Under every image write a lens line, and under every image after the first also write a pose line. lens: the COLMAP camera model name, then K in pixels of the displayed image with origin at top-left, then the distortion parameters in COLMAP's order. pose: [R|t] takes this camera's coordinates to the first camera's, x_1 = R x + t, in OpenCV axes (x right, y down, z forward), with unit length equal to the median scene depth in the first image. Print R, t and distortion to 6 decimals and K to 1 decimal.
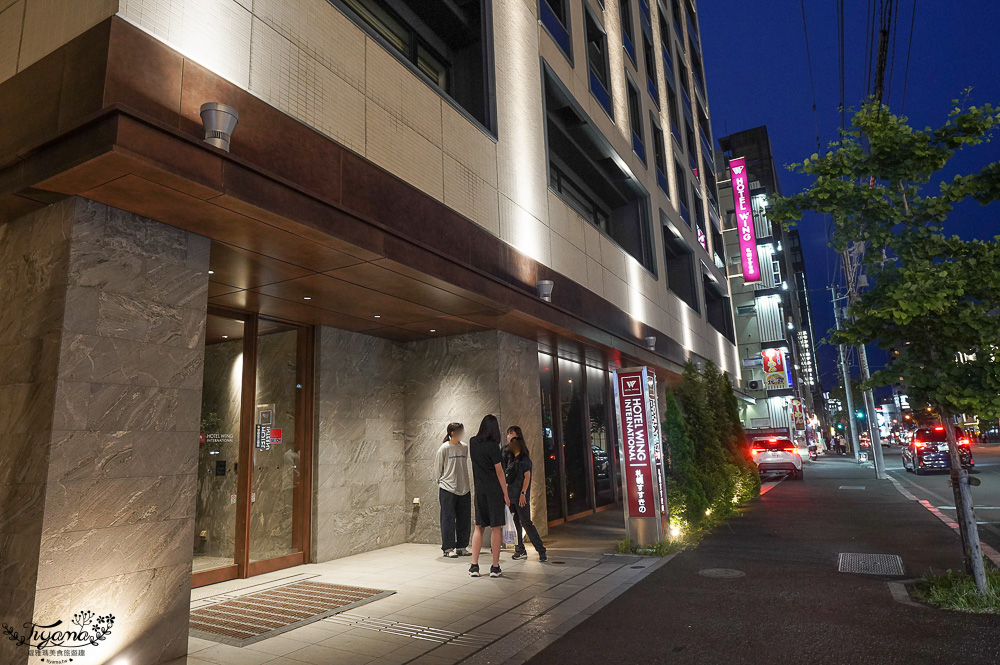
lens RADIAL K [[621.4, 0, 498.6], [0, 621.4, 323.1], [0, 0, 1]] dist [0.000233, -0.000118]
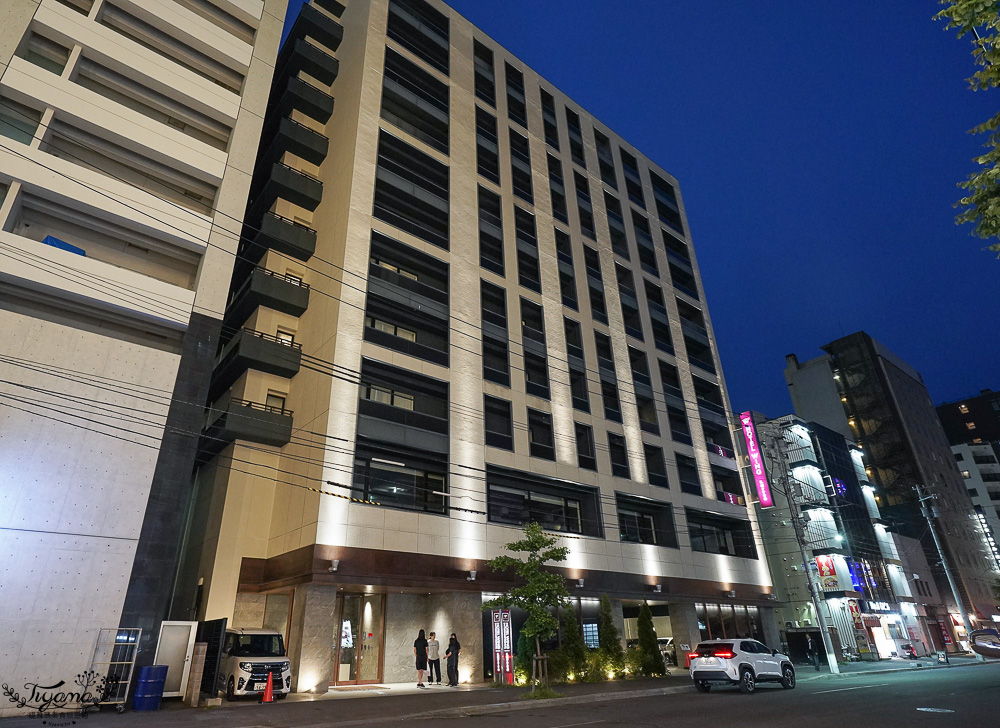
lens RADIAL K [[566.8, 0, 470.9], [0, 566.8, 364.5], [0, 0, 1]] dist [-0.006920, -0.000147]
pose [[0.918569, -0.149732, -0.365803, 0.999568], [0.056237, 0.965564, -0.254013, -0.281828], [0.391240, 0.212757, 0.895358, -1.194846]]
